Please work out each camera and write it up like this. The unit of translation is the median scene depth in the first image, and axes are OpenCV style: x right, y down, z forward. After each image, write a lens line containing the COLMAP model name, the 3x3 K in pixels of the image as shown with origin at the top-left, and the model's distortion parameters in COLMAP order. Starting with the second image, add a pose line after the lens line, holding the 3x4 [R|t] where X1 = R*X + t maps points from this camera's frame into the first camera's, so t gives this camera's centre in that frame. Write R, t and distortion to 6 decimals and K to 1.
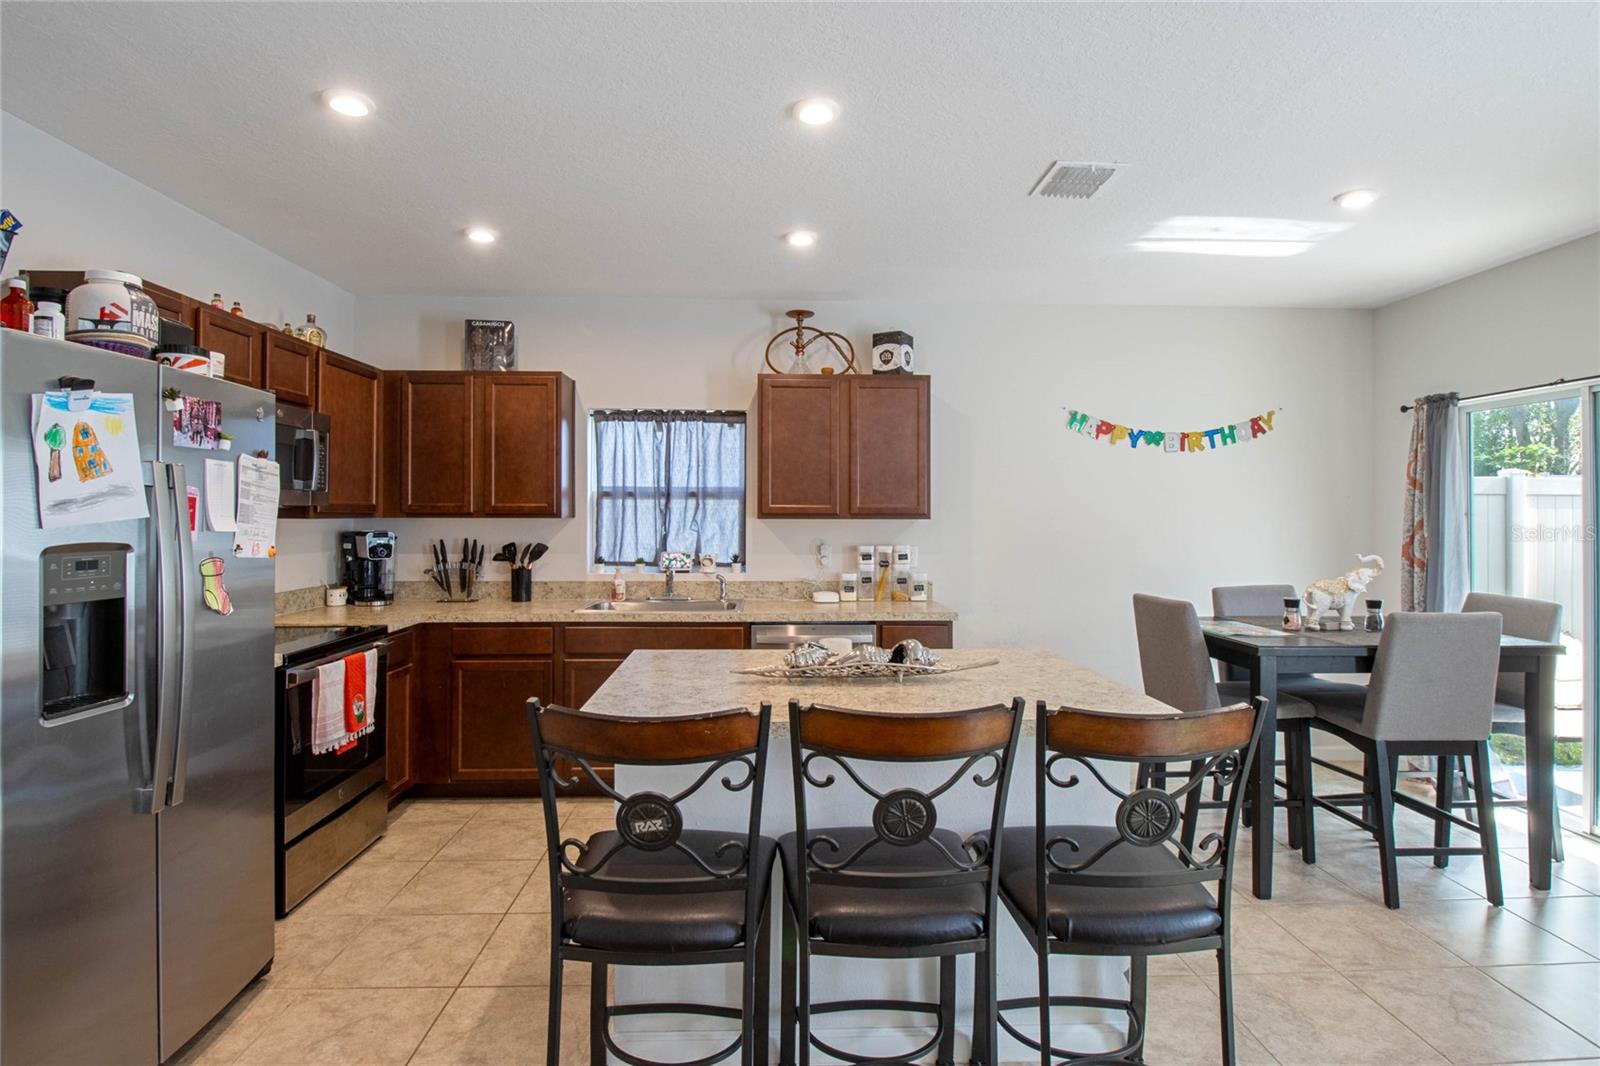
lens RADIAL K [[811.6, 0, 791.4], [0, 811.6, 508.6], [0, 0, 1]] dist [0.013968, -0.023361]
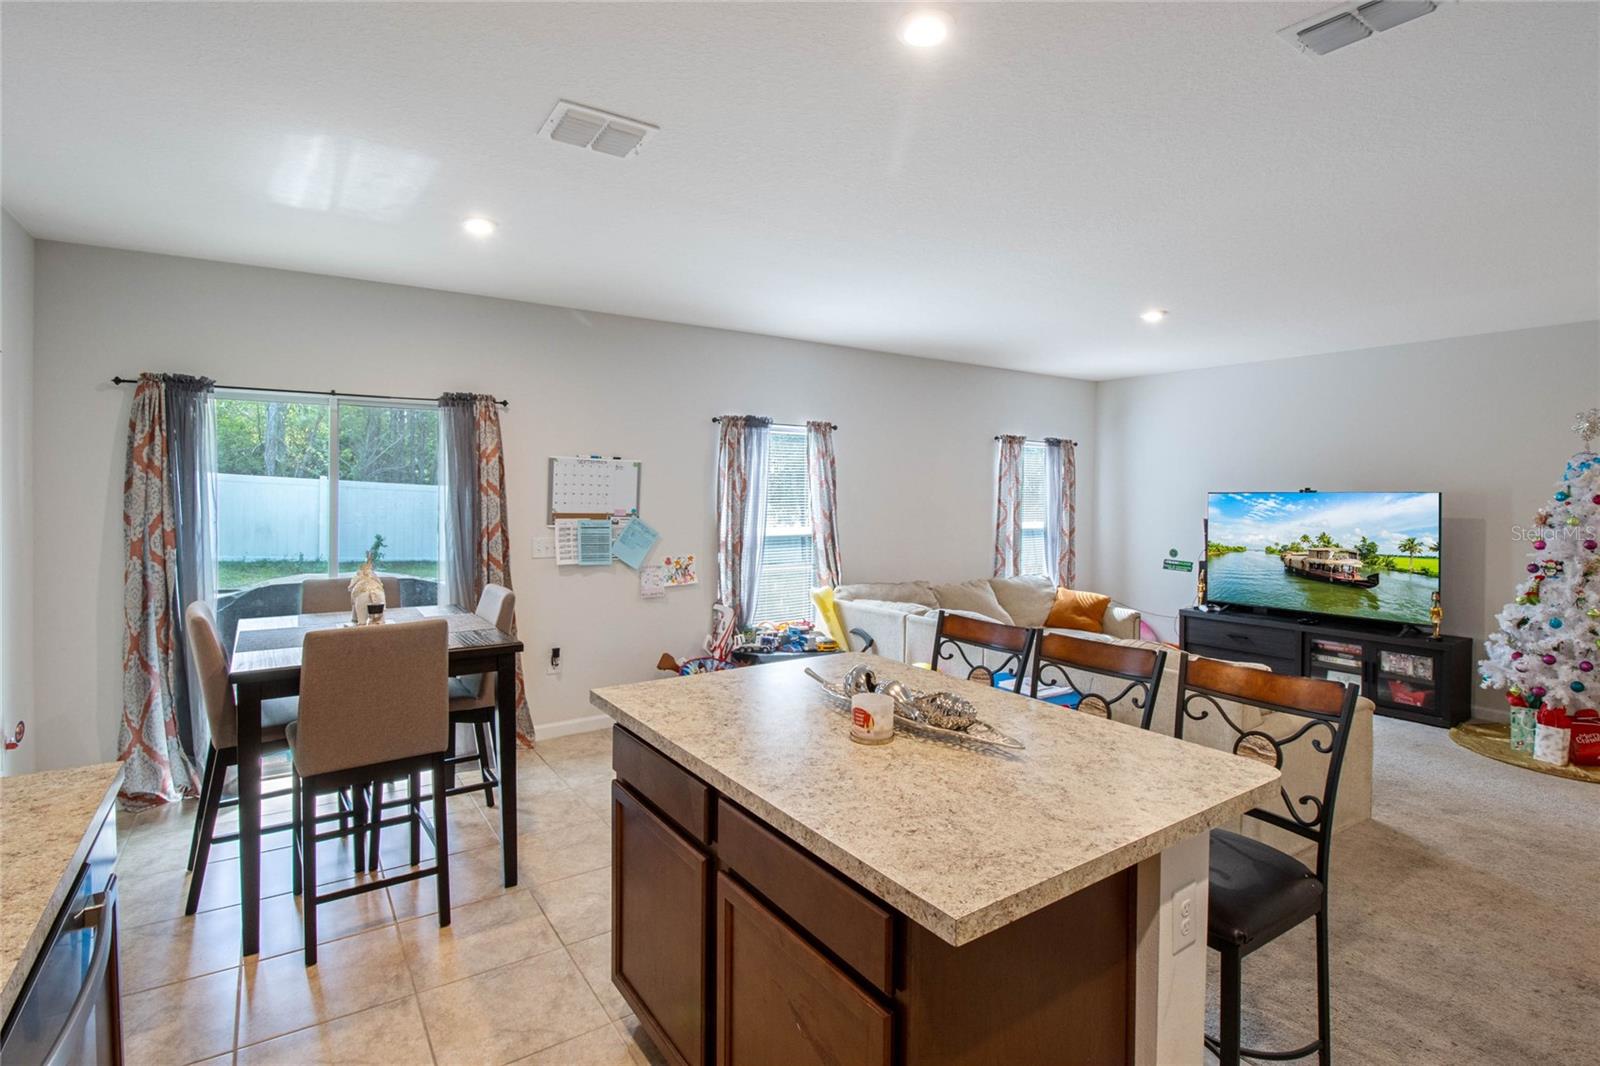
lens RADIAL K [[764.5, 0, 795.0], [0, 764.5, 502.7], [0, 0, 1]] dist [-0.035643, -0.001140]
pose [[-0.540554, -0.024665, 0.840947, -0.292228], [-0.018008, 0.999680, 0.017745, -0.022303], [-0.841116, -0.005552, -0.540826, 0.828781]]
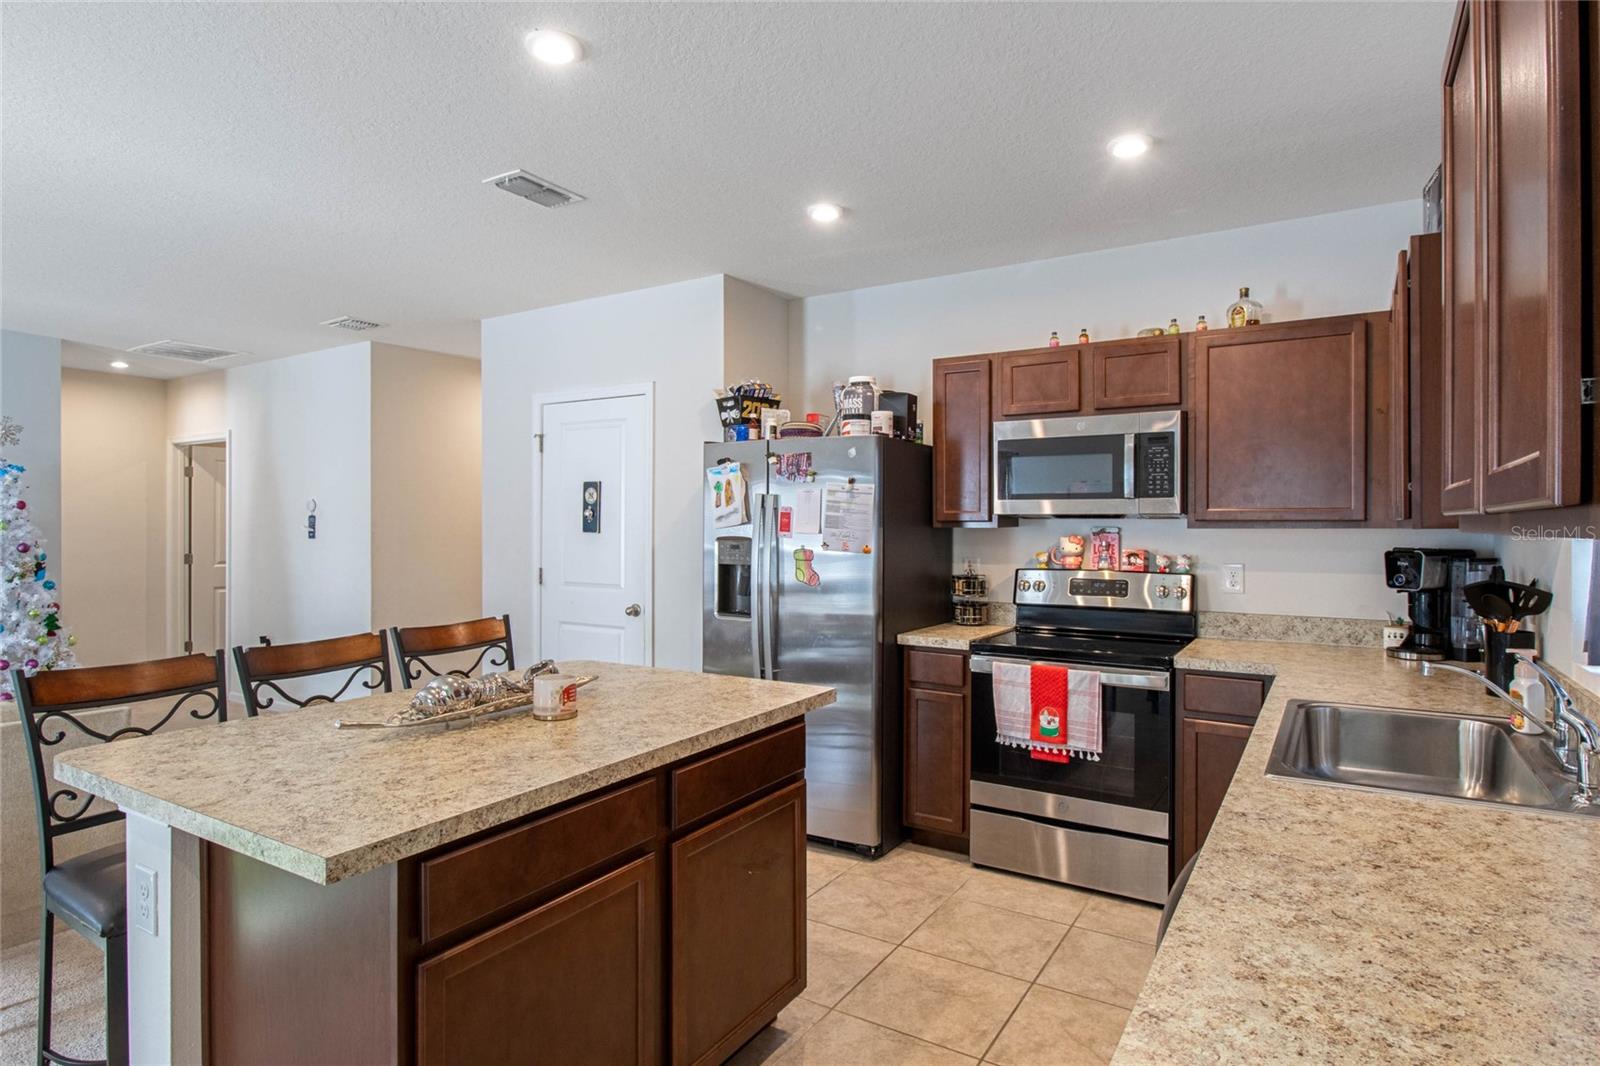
lens RADIAL K [[865.8, 0, 797.9], [0, 865.8, 526.5], [0, 0, 1]] dist [0.000749, -0.000094]
pose [[-0.553100, -0.001490, -0.833114, 0.356551], [0.003291, 0.999987, -0.003973, 0.010666], [0.833108, -0.004939, -0.553088, 0.944695]]
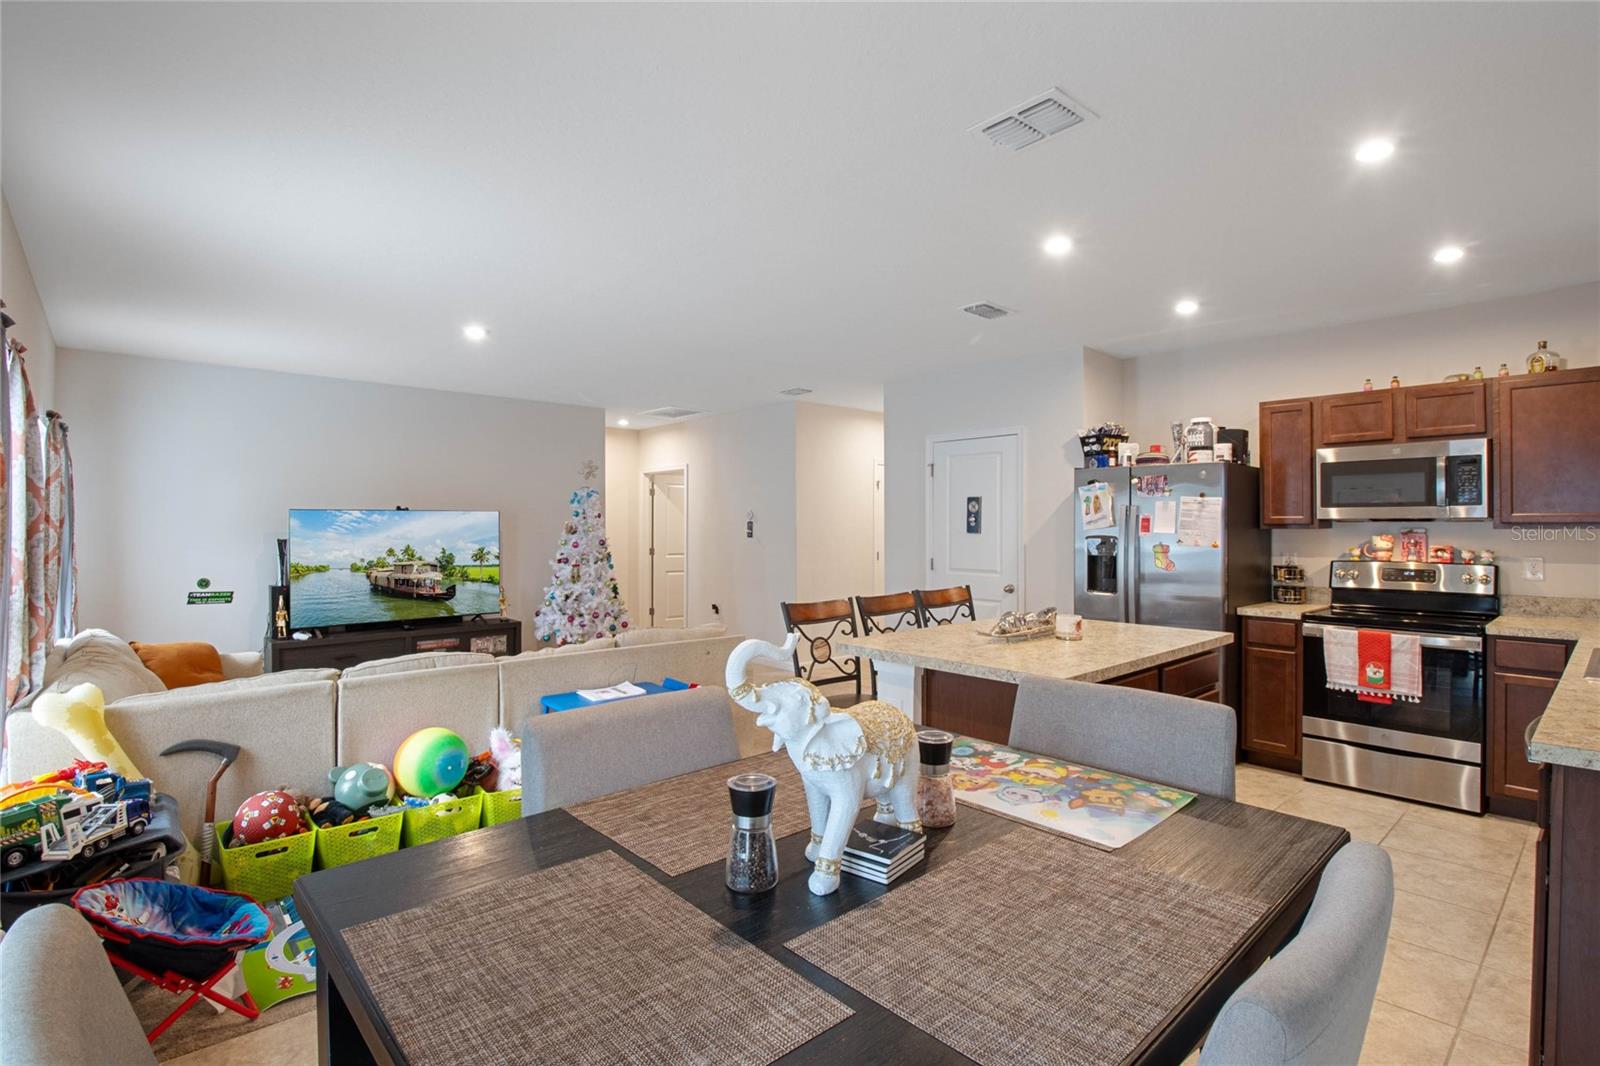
lens RADIAL K [[762.6, 0, 805.3], [0, 762.6, 523.6], [0, 0, 1]] dist [0.013820, -0.020179]
pose [[-0.755383, -0.007660, -0.655239, 0.693685], [0.002329, 0.999894, -0.014374, 0.014864], [0.655279, -0.012384, -0.755285, 0.949709]]
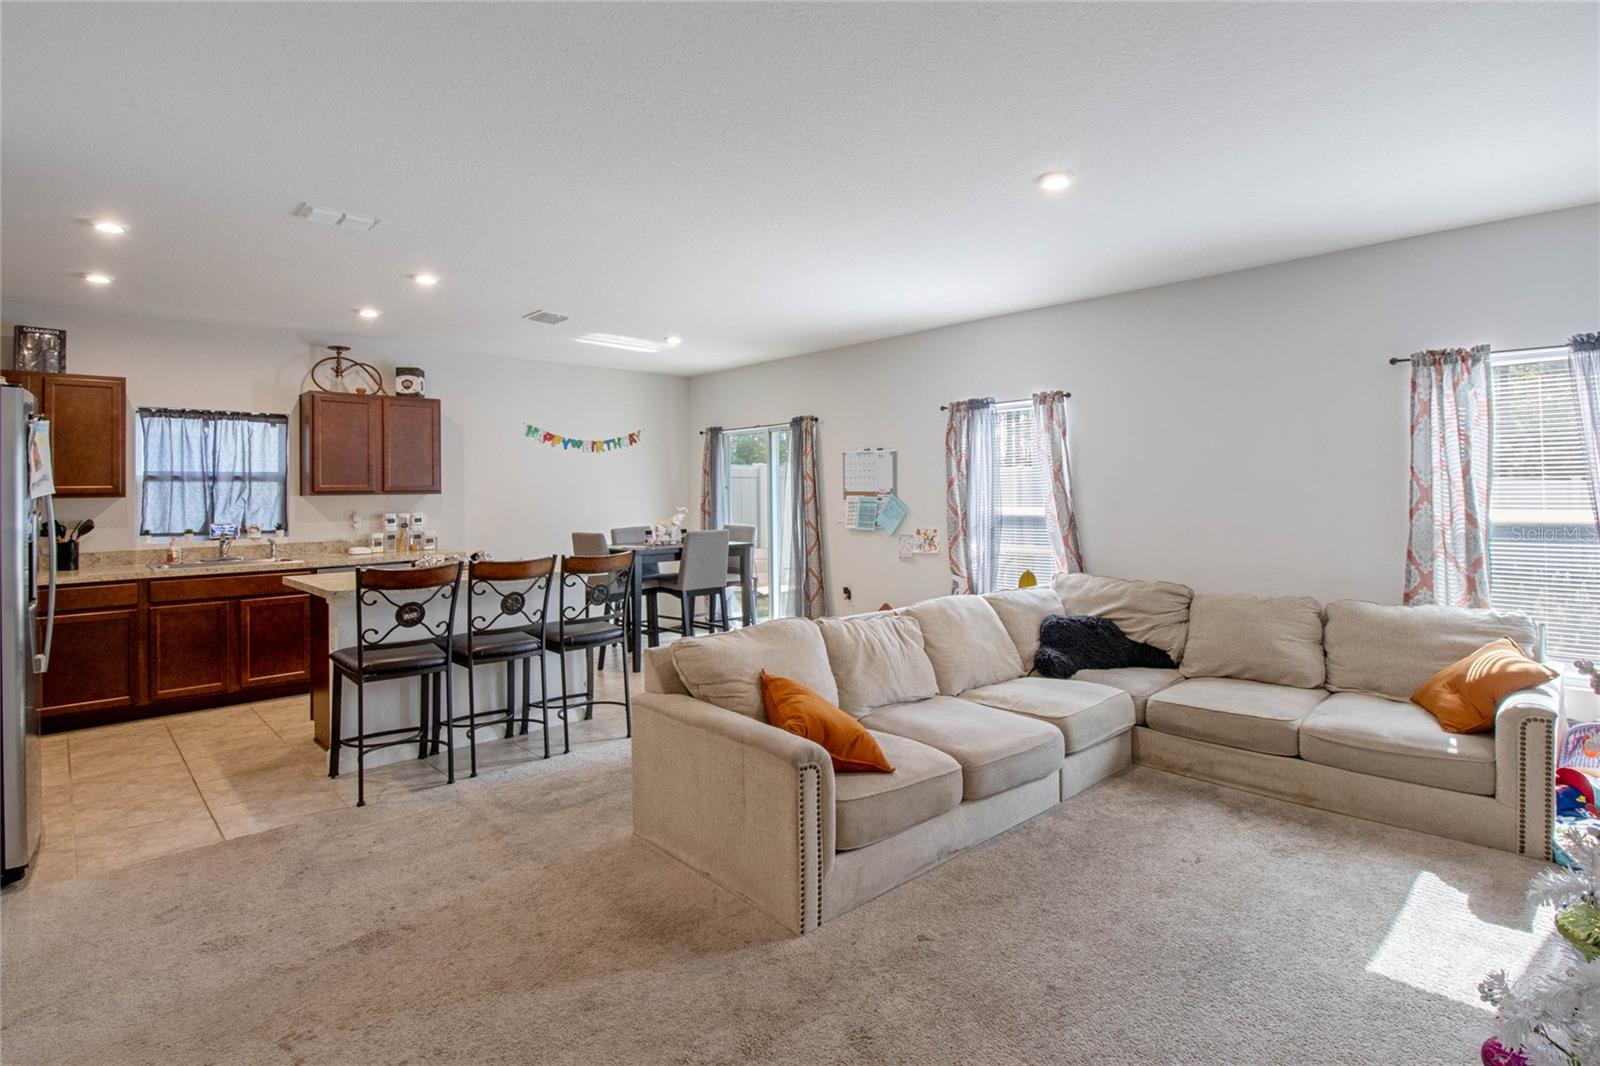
lens RADIAL K [[800.4, 0, 831.2], [0, 800.4, 478.1], [0, 0, 1]] dist [0.000797, -0.018685]
pose [[0.722249, -0.001315, 0.691632, -0.329883], [0.010787, 0.999898, -0.009364, 0.005054], [-0.691549, 0.014223, 0.722190, -0.574508]]
